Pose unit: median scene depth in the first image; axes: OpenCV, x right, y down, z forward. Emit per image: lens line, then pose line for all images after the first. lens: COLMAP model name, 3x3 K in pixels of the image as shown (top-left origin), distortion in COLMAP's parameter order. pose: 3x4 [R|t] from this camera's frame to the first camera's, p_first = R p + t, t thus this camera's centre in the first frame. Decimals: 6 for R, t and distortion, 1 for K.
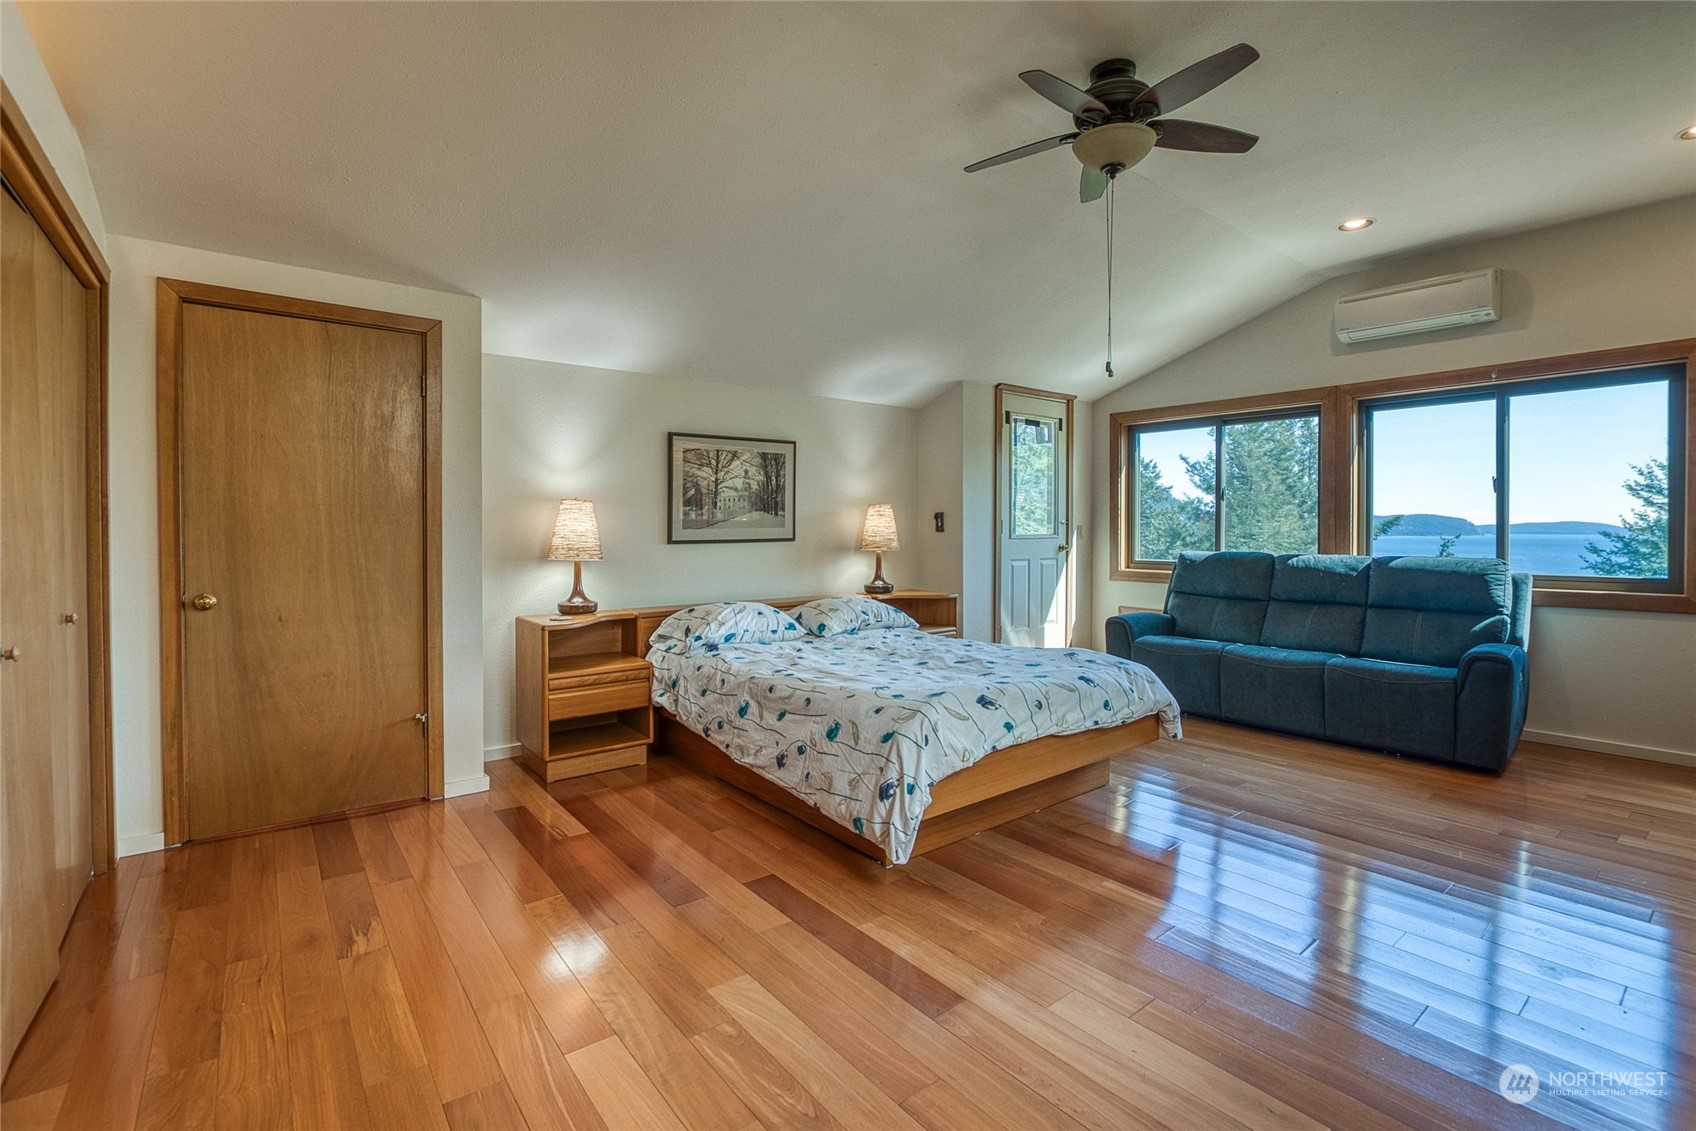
lens RADIAL K [[795.2, 0, 874.6], [0, 795.2, 537.9], [0, 0, 1]] dist [-0.000596, -0.000086]
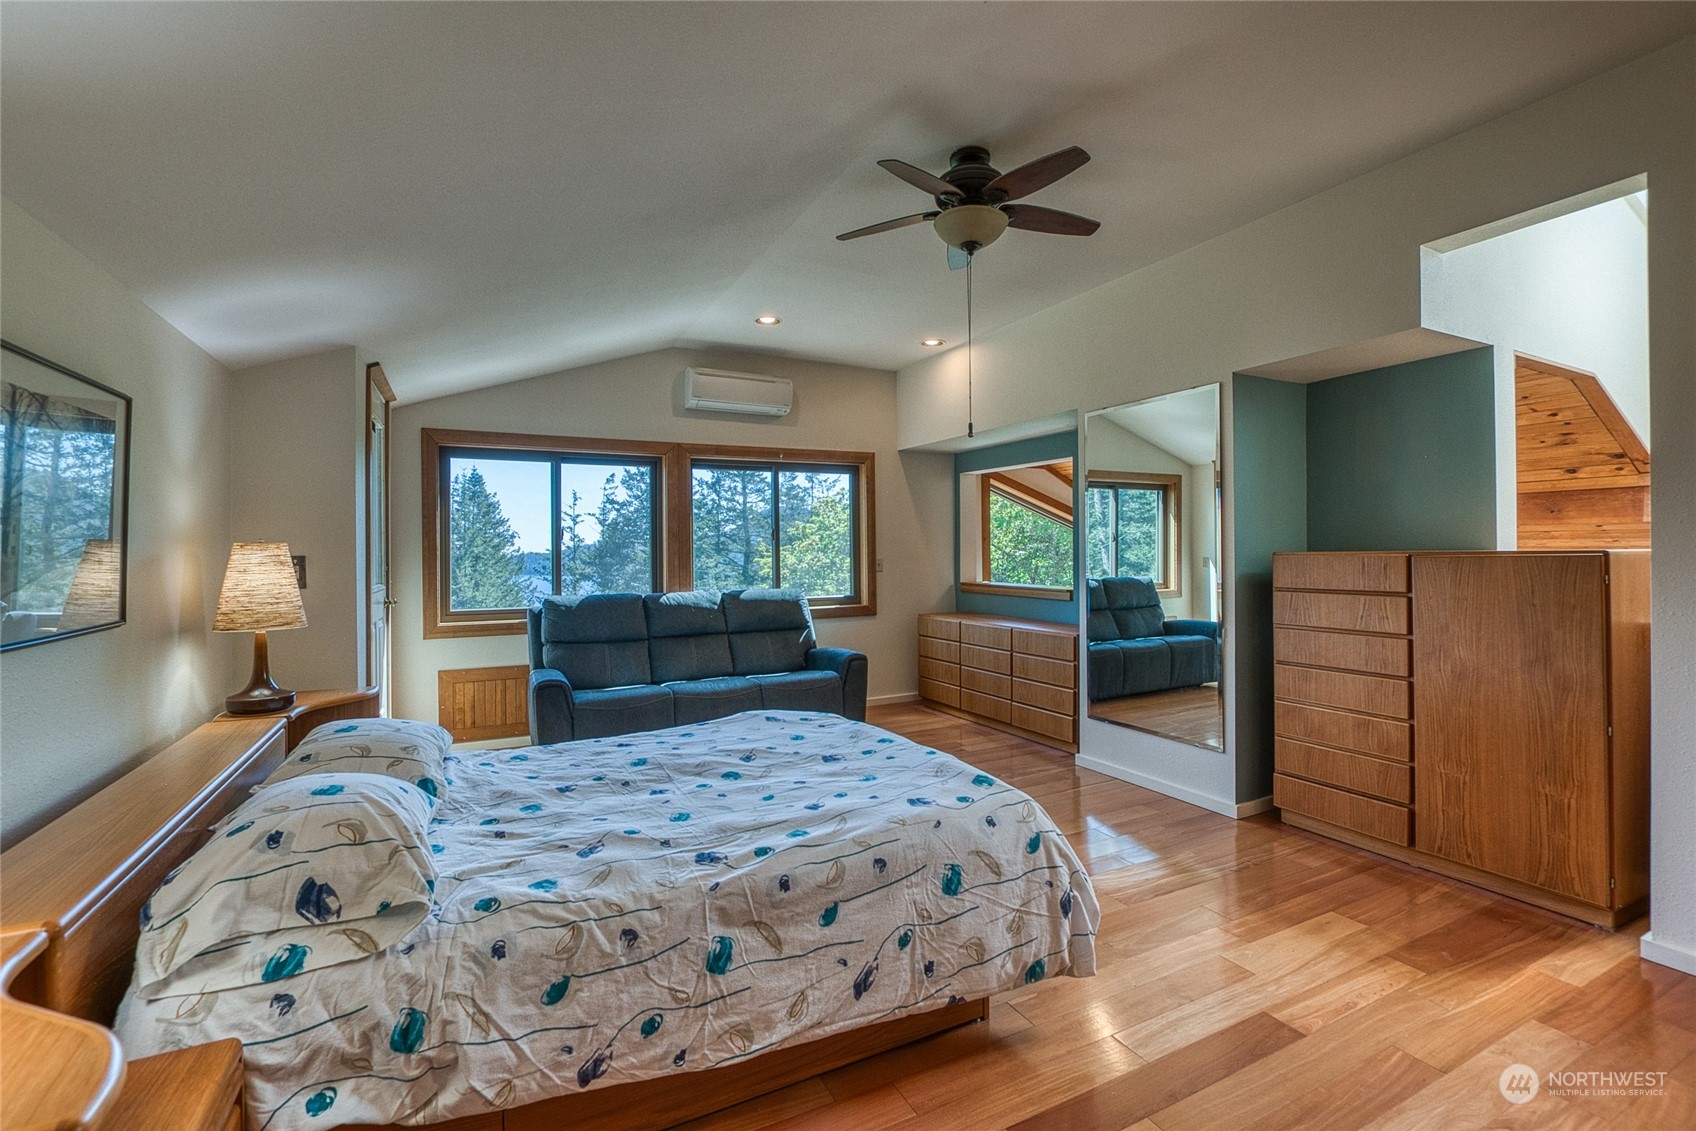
lens RADIAL K [[755.2, 0, 838.4], [0, 755.2, 544.2], [0, 0, 1]] dist [-0.019181, 0.003982]
pose [[0.206825, 0.007389, 0.978350, -0.489105], [0.023598, 0.999643, -0.012538, -0.032075], [-0.978093, 0.025680, 0.206577, 0.643469]]
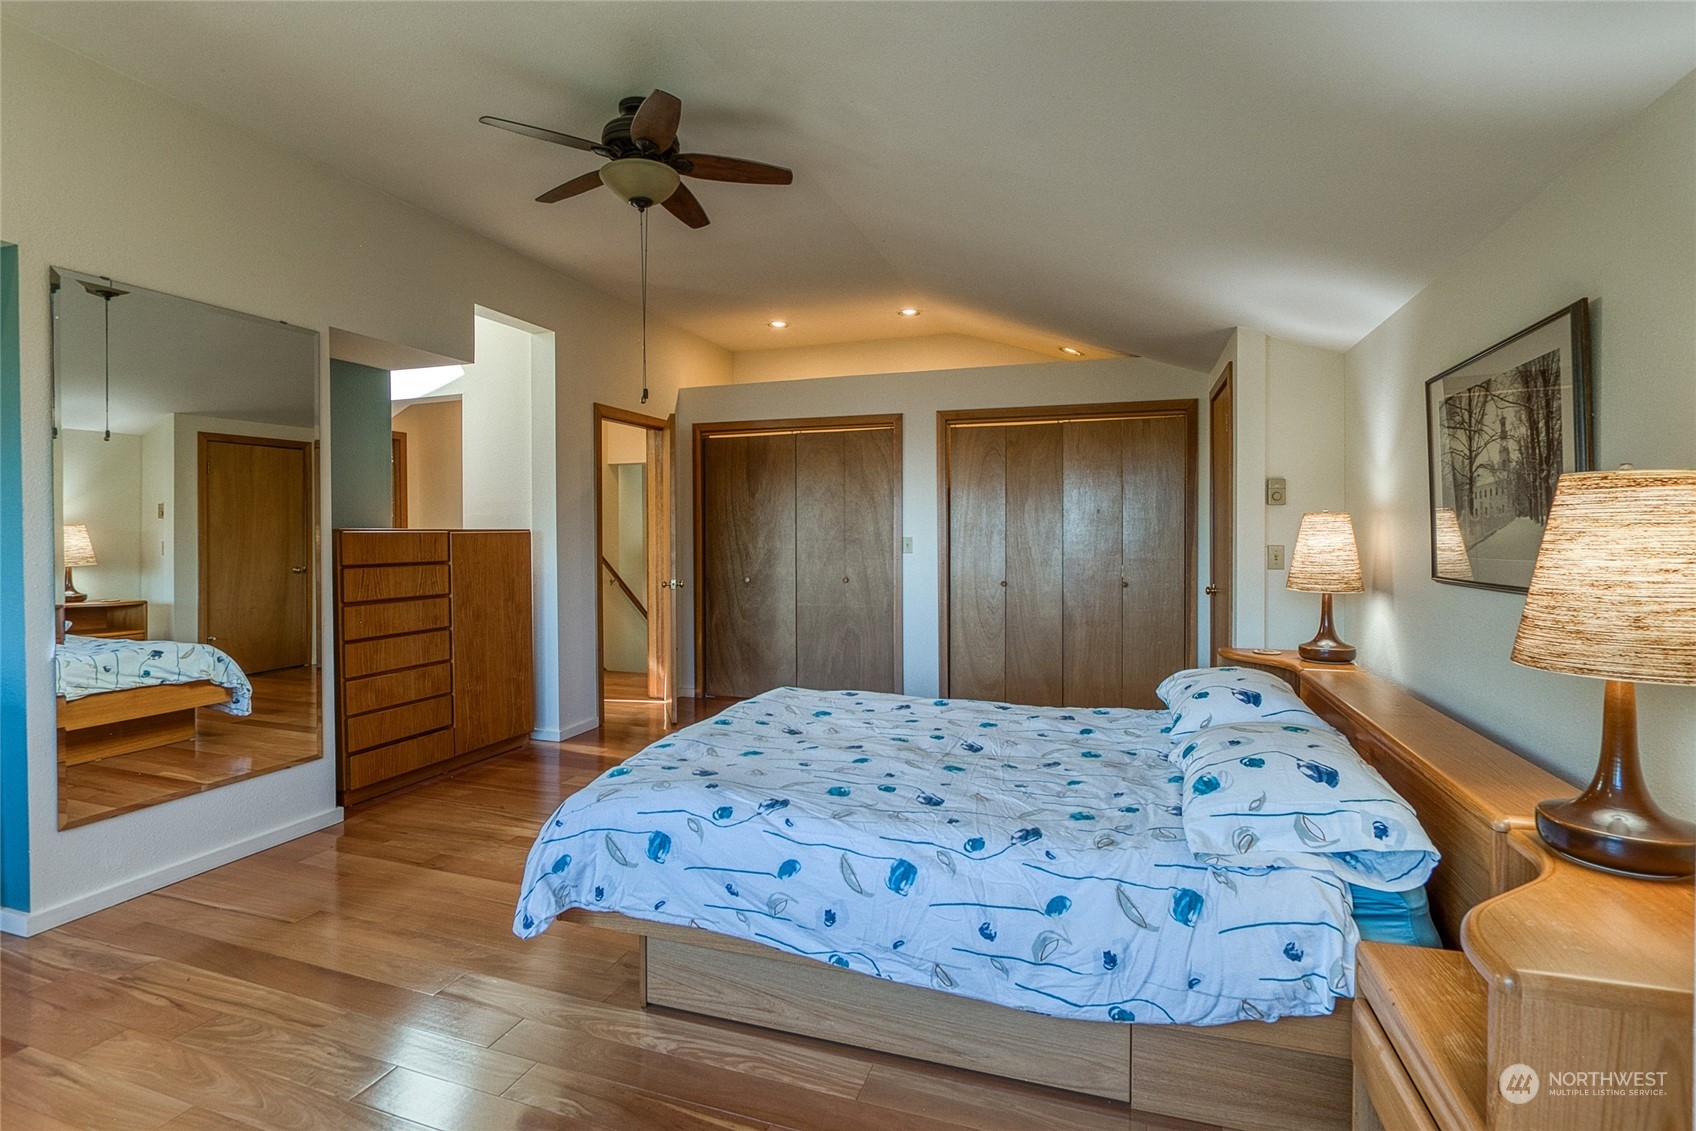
lens RADIAL K [[836.4, 0, 857.4], [0, 836.4, 548.6], [0, 0, 1]] dist [-0.016327, 0.001662]
pose [[-0.861019, 0.010754, -0.508459, 0.393436], [-0.005336, 0.999530, 0.030175, -0.032204], [0.508545, 0.028695, -0.860557, 1.354102]]
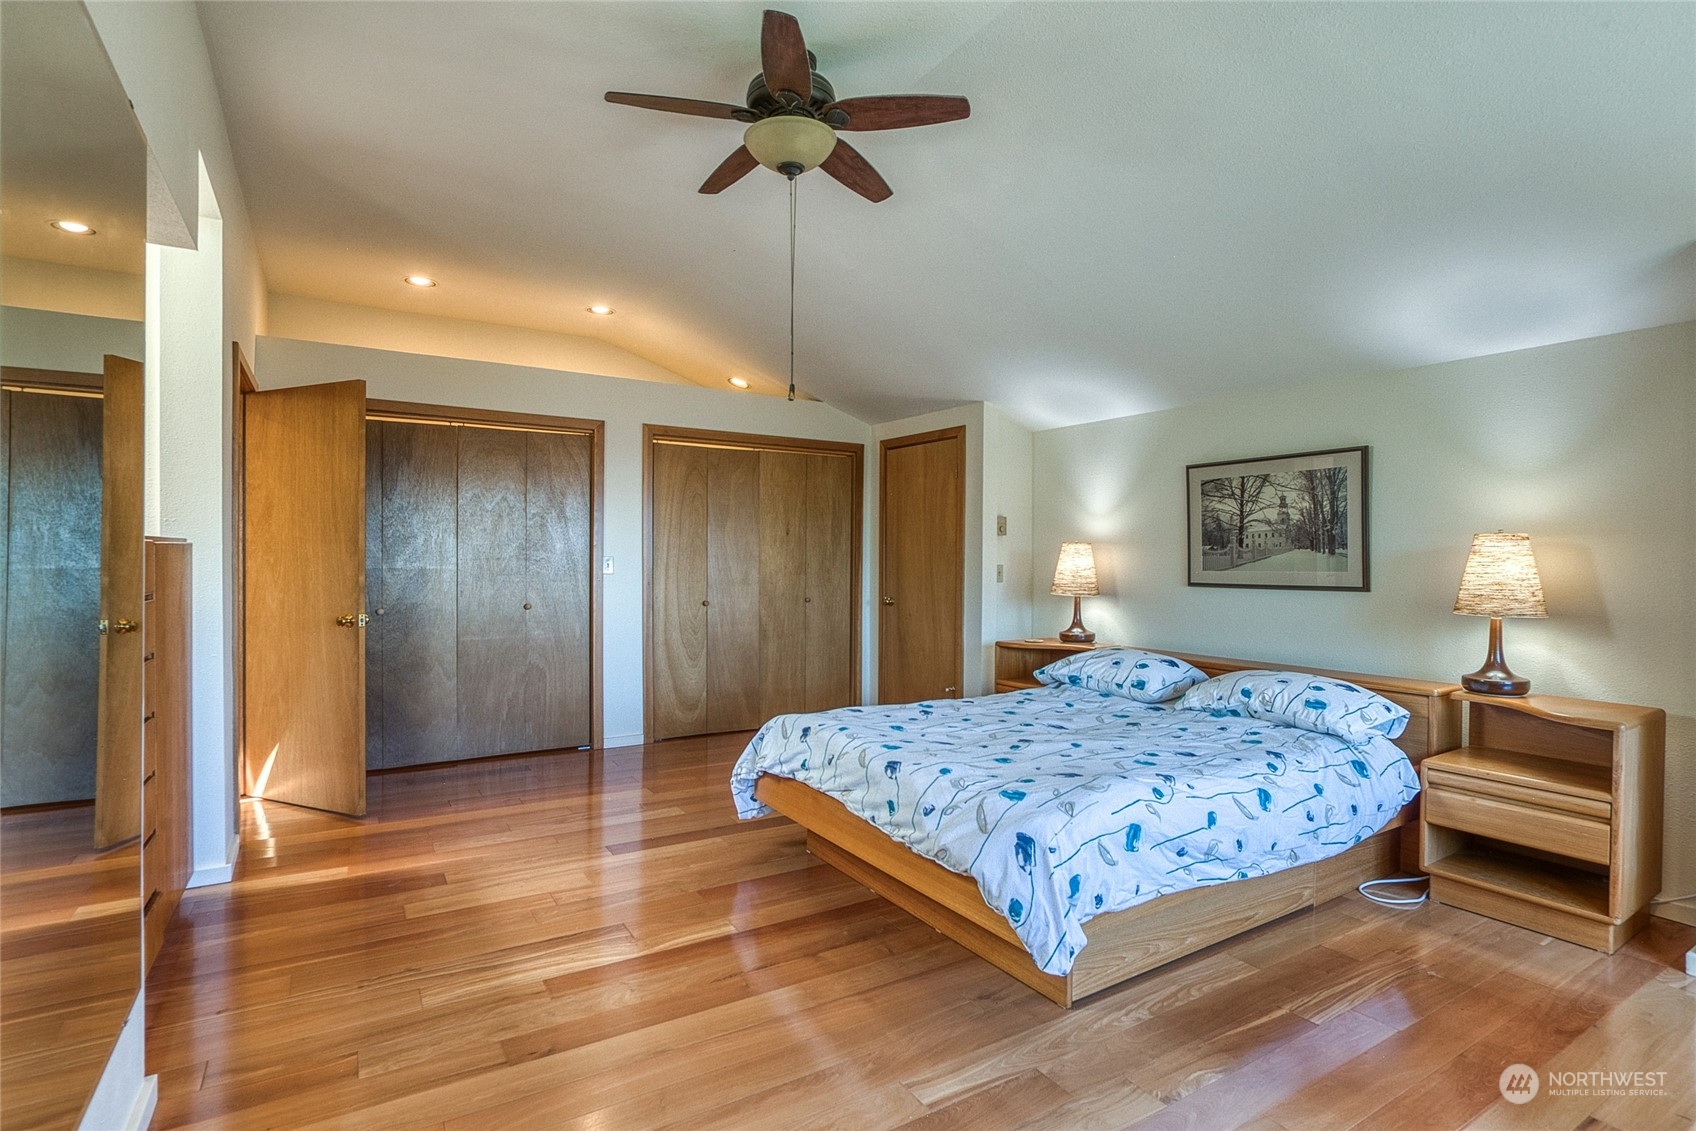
lens RADIAL K [[836.4, 0, 855.9], [0, 836.4, 564.7], [0, 0, 1]] dist [-0.016327, 0.001662]
pose [[-0.134372, 0.008681, -0.990893, 0.793849], [-0.022095, 0.999687, 0.011754, -0.021147], [0.990685, 0.023474, -0.134138, 0.783719]]
